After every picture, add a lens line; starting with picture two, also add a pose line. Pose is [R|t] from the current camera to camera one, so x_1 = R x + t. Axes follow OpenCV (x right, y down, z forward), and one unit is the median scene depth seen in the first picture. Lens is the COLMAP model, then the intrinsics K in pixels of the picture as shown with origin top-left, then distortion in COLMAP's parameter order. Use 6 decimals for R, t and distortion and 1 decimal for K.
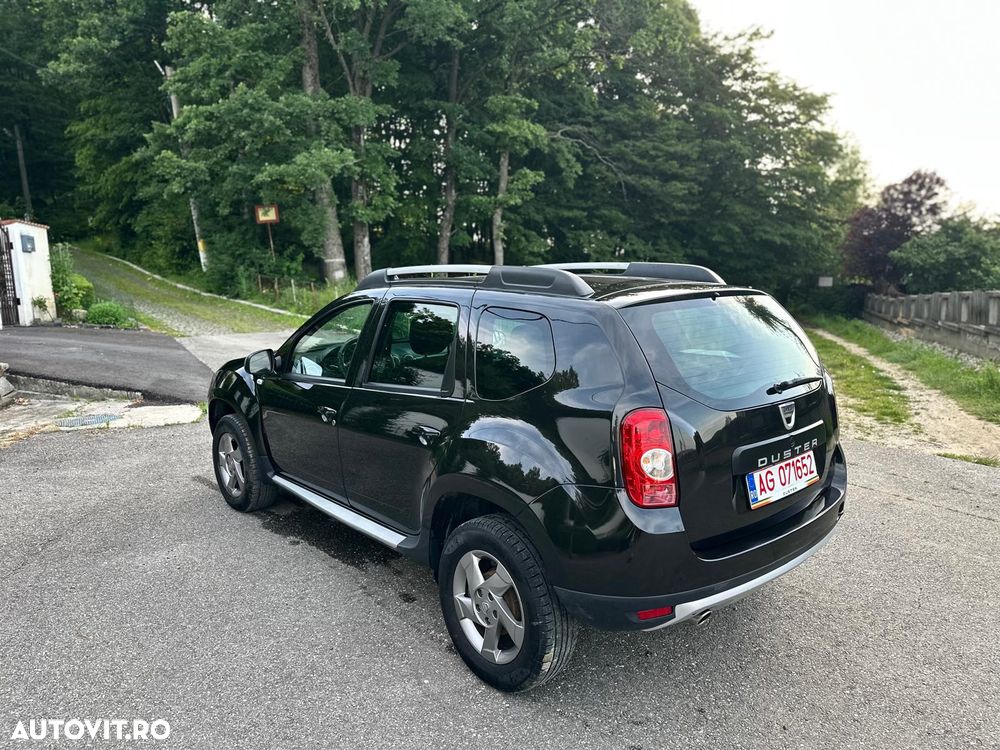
lens RADIAL K [[694.7, 0, 500.2], [0, 694.7, 377.7], [0, 0, 1]] dist [0.026965, -0.036656]
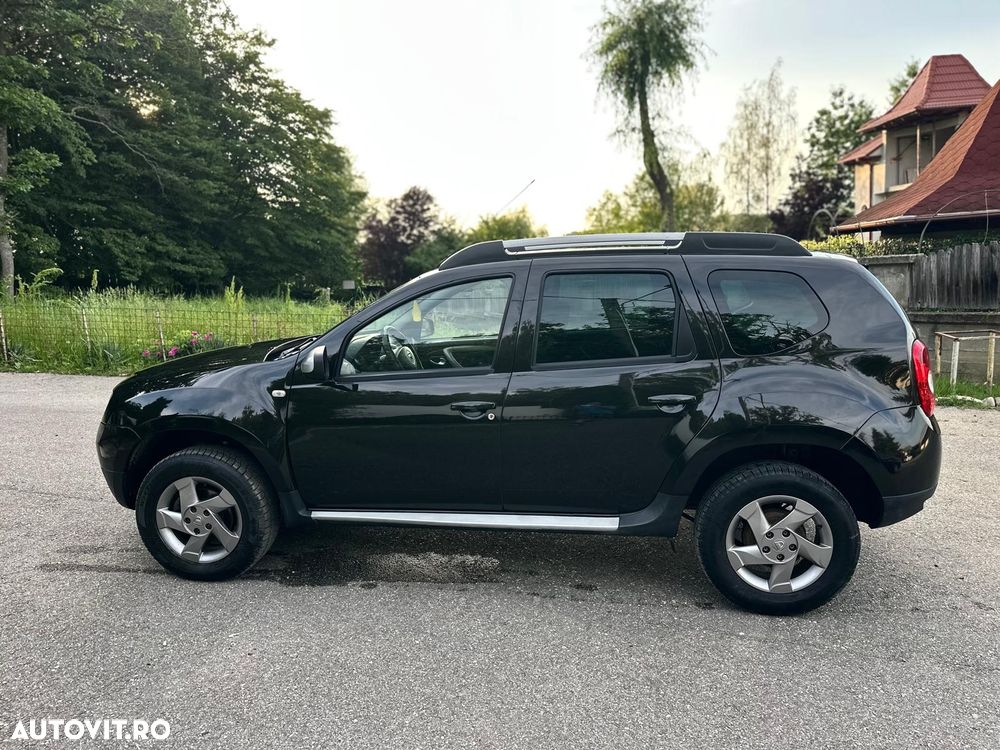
lens RADIAL K [[692.5, 0, 501.4], [0, 692.5, 378.6], [0, 0, 1]] dist [0.063567, -0.086232]
pose [[0.763045, -0.105254, 0.637718, -0.109611], [0.110583, 0.993363, 0.031638, -0.000990], [-0.636816, 0.046380, 0.769620, 0.046448]]
